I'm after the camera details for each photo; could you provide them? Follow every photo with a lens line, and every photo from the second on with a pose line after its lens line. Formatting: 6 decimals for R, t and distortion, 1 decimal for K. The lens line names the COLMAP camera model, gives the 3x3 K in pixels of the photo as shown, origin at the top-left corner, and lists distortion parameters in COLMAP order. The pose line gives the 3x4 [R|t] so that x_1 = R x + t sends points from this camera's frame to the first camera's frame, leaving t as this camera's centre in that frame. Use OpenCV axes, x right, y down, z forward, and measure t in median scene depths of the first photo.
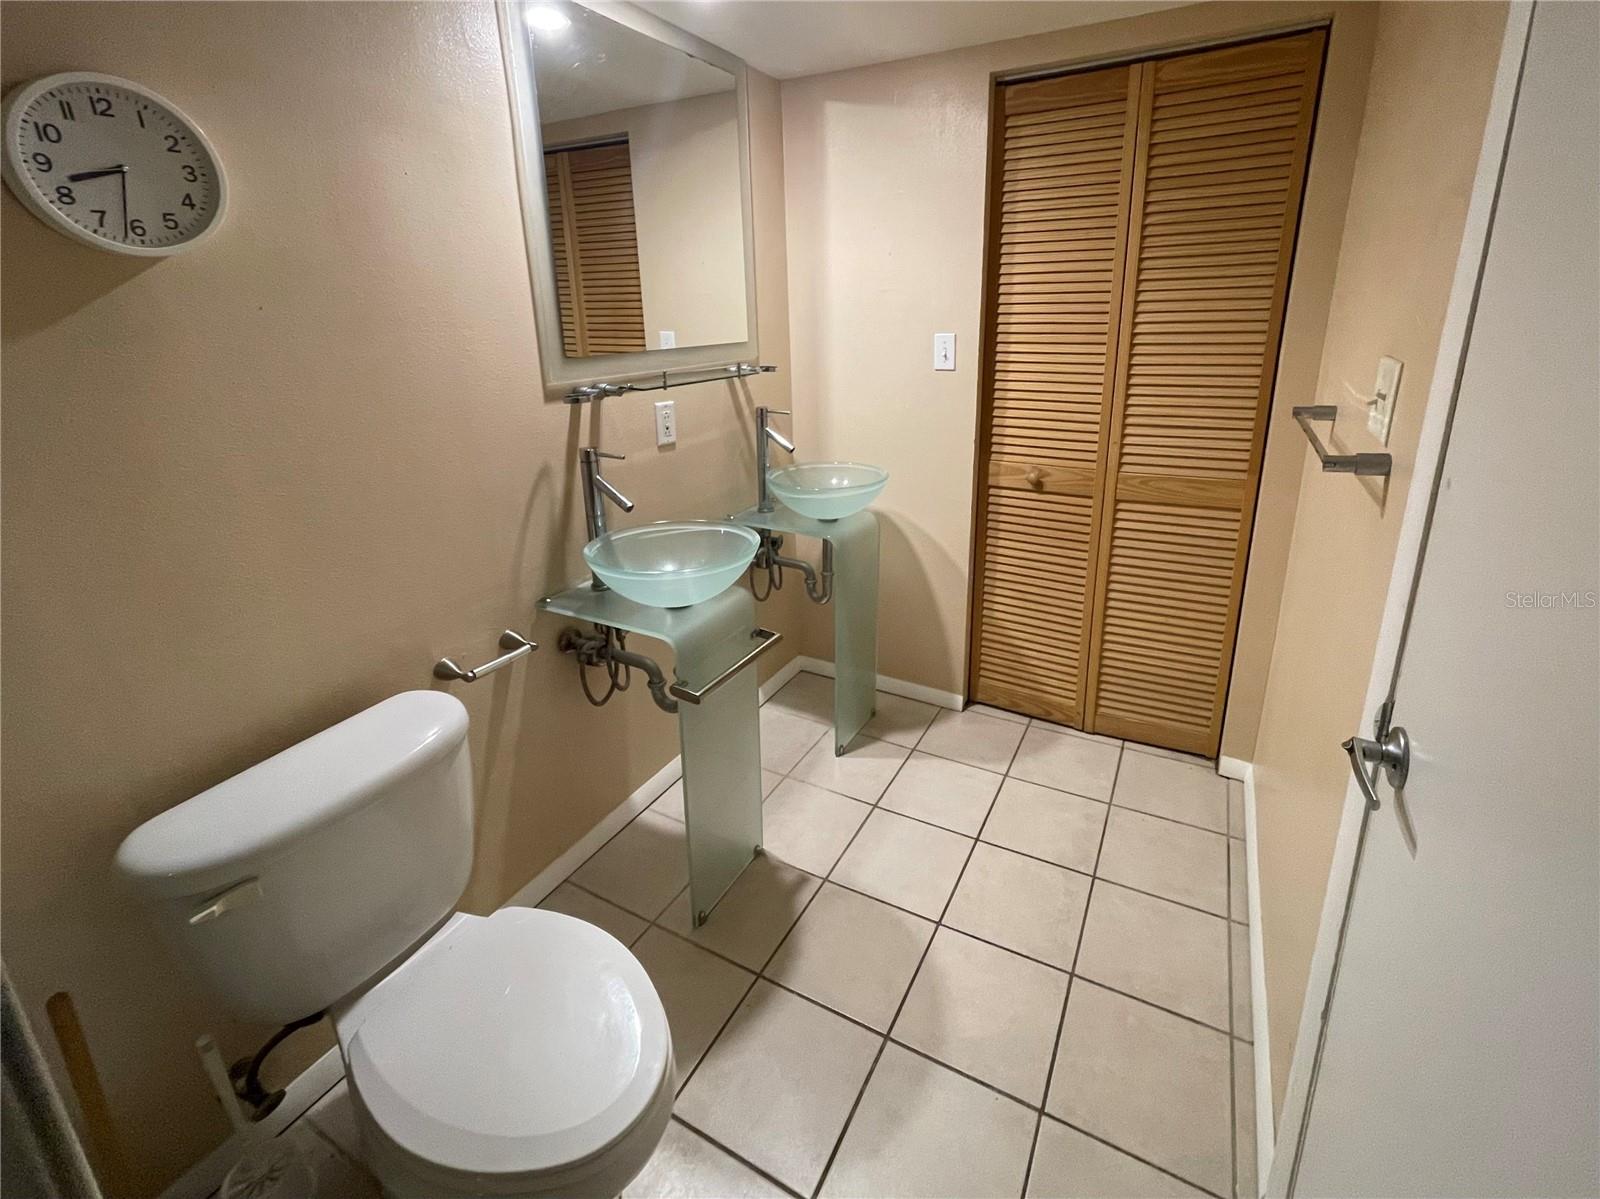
lens RADIAL K [[700.0, 0, 799.8], [0, 700.0, 600.0], [0, 0, 1]] dist [-0.002662, -0.000162]
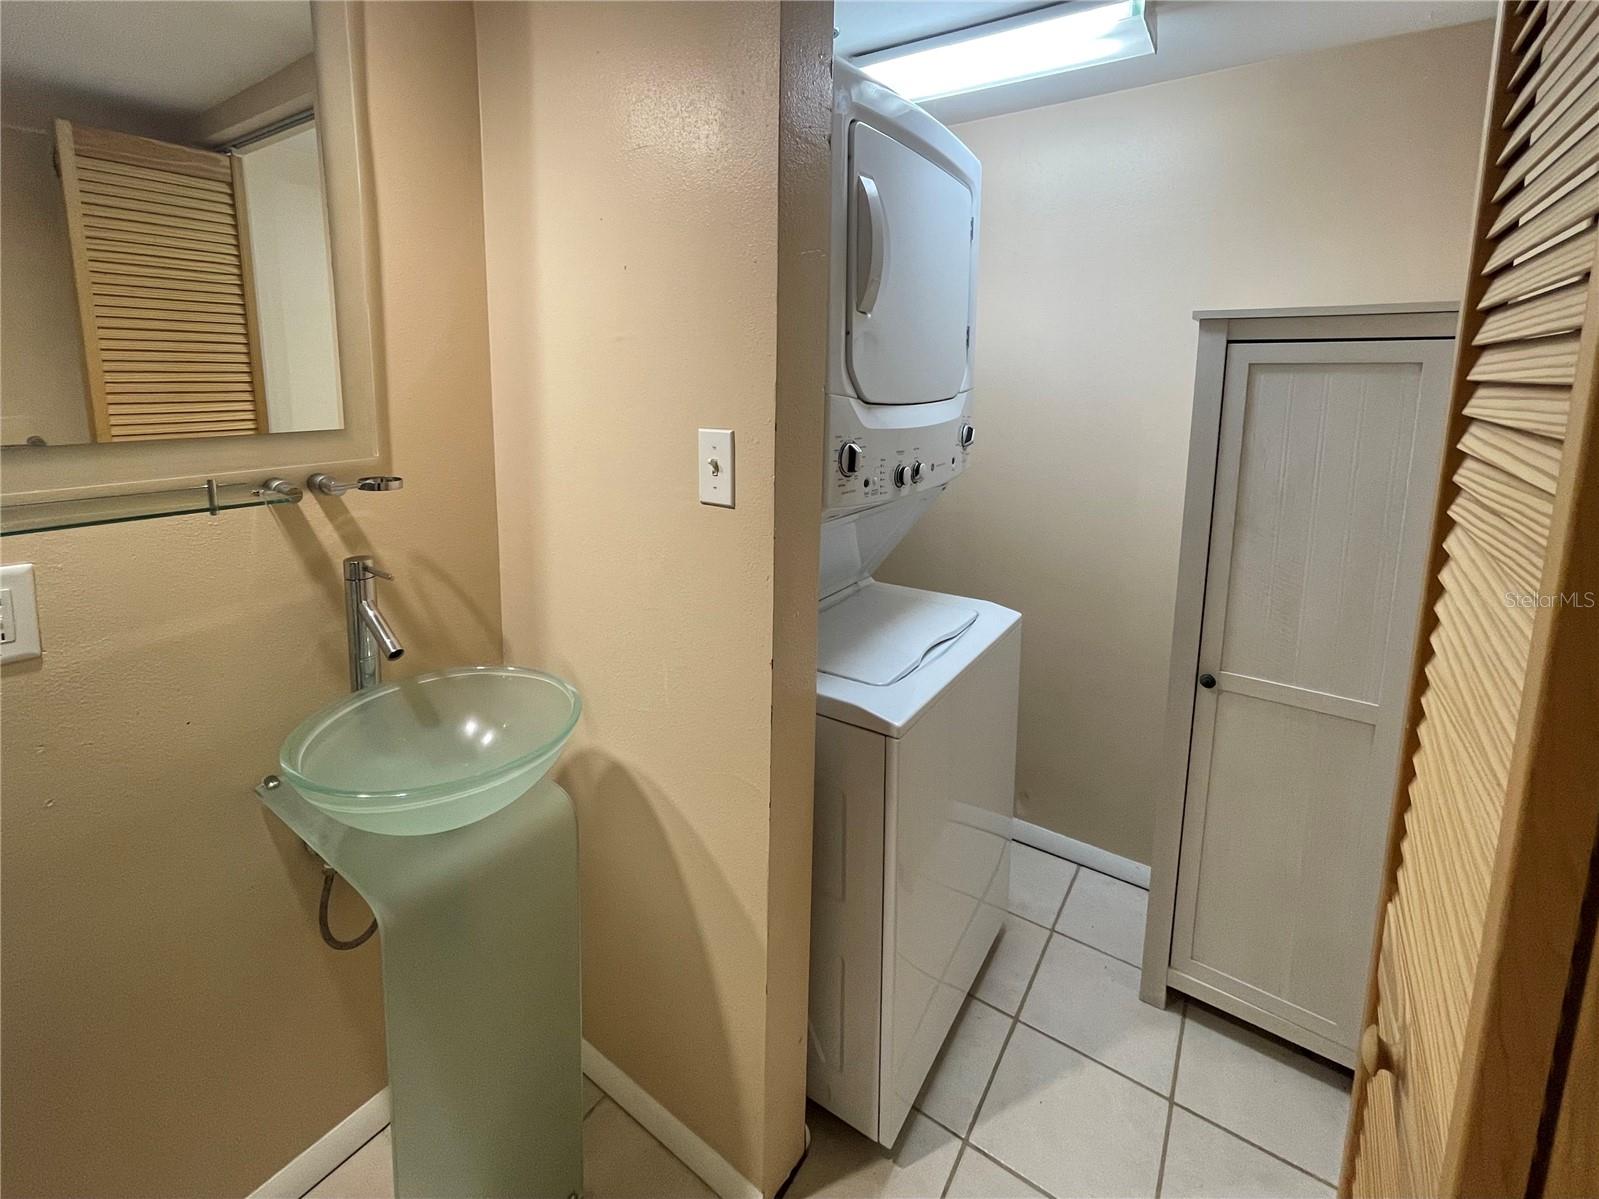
lens RADIAL K [[699.5, 0, 799.3], [0, 699.5, 600.0], [0, 0, 1]] dist [-0.002662, -0.000162]
pose [[0.993430, 0.040356, -0.107088, 0.302396], [-0.049800, 0.994960, -0.087037, -0.214405], [0.103035, 0.091799, 0.990433, 0.536343]]
